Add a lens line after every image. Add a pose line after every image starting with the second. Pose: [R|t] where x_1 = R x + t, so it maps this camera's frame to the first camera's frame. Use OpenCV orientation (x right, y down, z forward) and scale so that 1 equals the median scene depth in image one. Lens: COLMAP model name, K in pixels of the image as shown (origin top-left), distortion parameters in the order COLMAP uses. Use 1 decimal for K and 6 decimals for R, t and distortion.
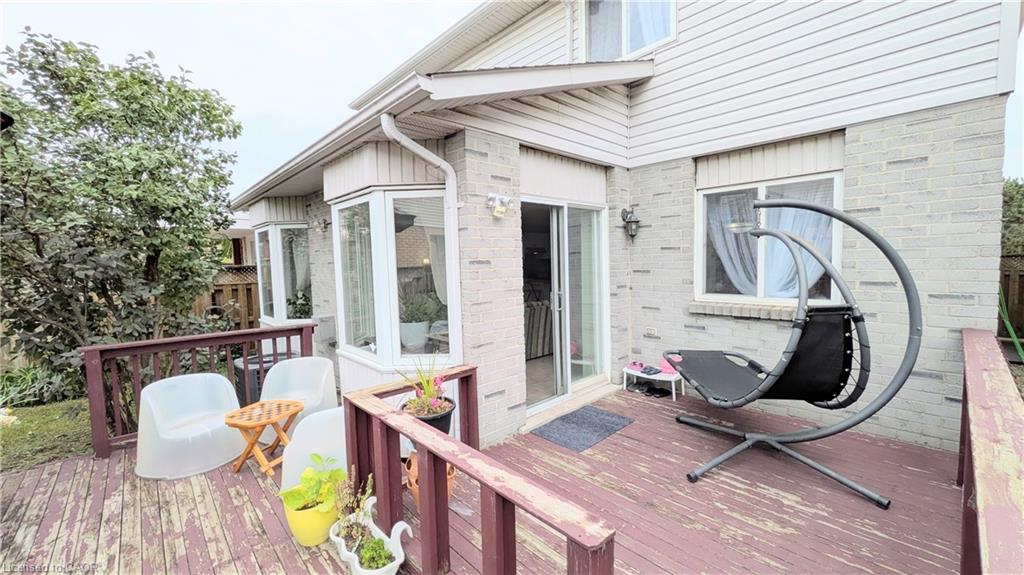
lens RADIAL K [[401.5, 0, 509.6], [0, 401.5, 289.0], [0, 0, 1]] dist [0.008508, -0.000667]
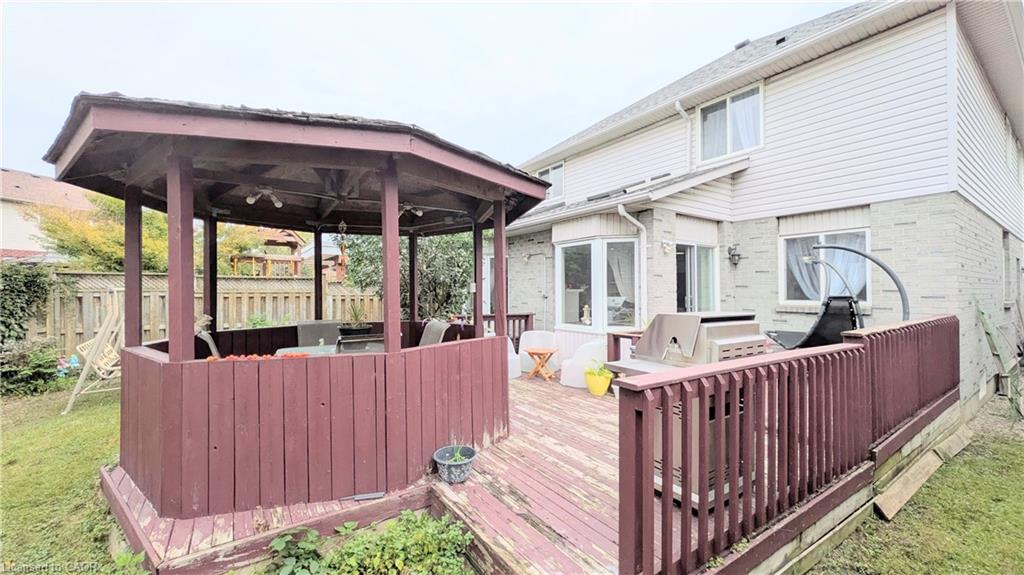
lens RADIAL K [[401.5, 0, 513.6], [0, 401.5, 288.5], [0, 0, 1]] dist [0.008508, -0.000667]
pose [[0.989827, 0.020204, -0.140837, -0.372658], [-0.031252, 0.996566, -0.076679, 0.126510], [0.138804, 0.080301, 0.987059, -0.757359]]
